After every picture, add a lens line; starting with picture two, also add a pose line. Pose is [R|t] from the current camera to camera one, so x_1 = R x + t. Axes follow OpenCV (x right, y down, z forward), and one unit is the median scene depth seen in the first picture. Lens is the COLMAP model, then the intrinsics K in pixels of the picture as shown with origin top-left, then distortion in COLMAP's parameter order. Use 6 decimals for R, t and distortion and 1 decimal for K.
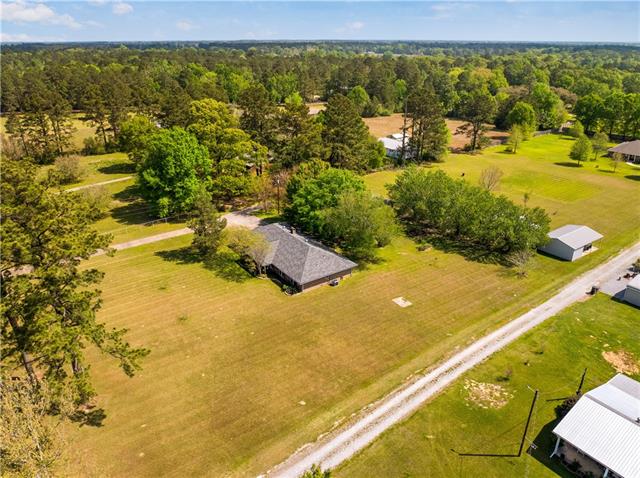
lens RADIAL K [[463.3, 0, 320.0], [0, 463.3, 239.0], [0, 0, 1]] dist [-0.043421, -0.004276]
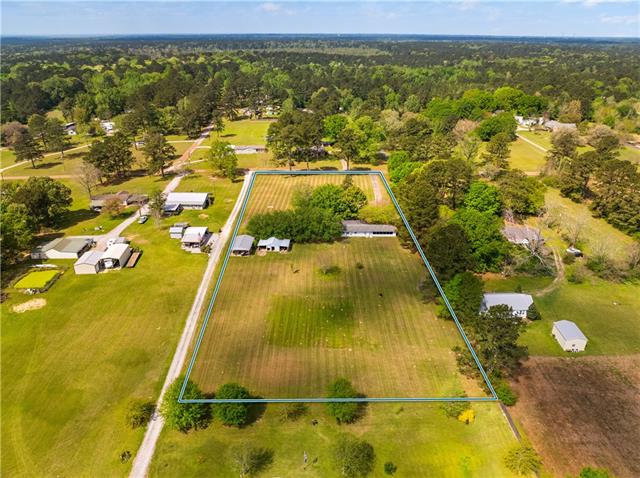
lens RADIAL K [[448.8, 0, 320.0], [0, 448.8, 239.0], [0, 0, 1]] dist [-0.040801, 0.000291]
pose [[-0.611254, 0.331532, -0.718648, 1.809962], [-0.318340, 0.728345, 0.606773, -1.323812], [0.724588, 0.599667, -0.339664, 1.994819]]
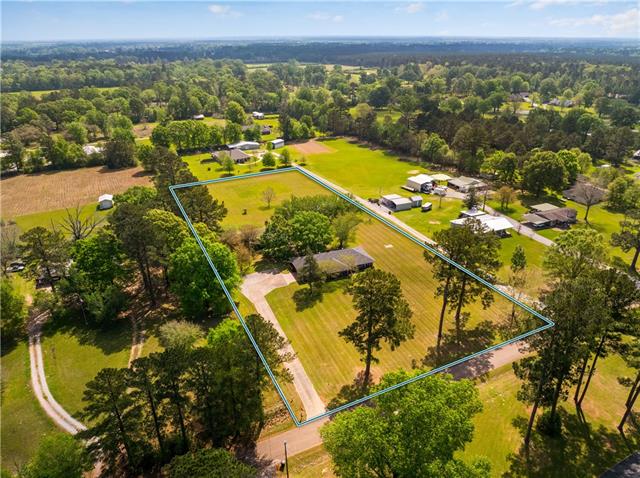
lens RADIAL K [[448.8, 0, 320.0], [0, 448.8, 239.0], [0, 0, 1]] dist [-0.040801, 0.000291]
pose [[0.238879, -0.402930, 0.883507, -1.565487], [0.391111, 0.872707, 0.292258, -0.570604], [-0.888802, 0.275735, 0.366062, 0.424423]]
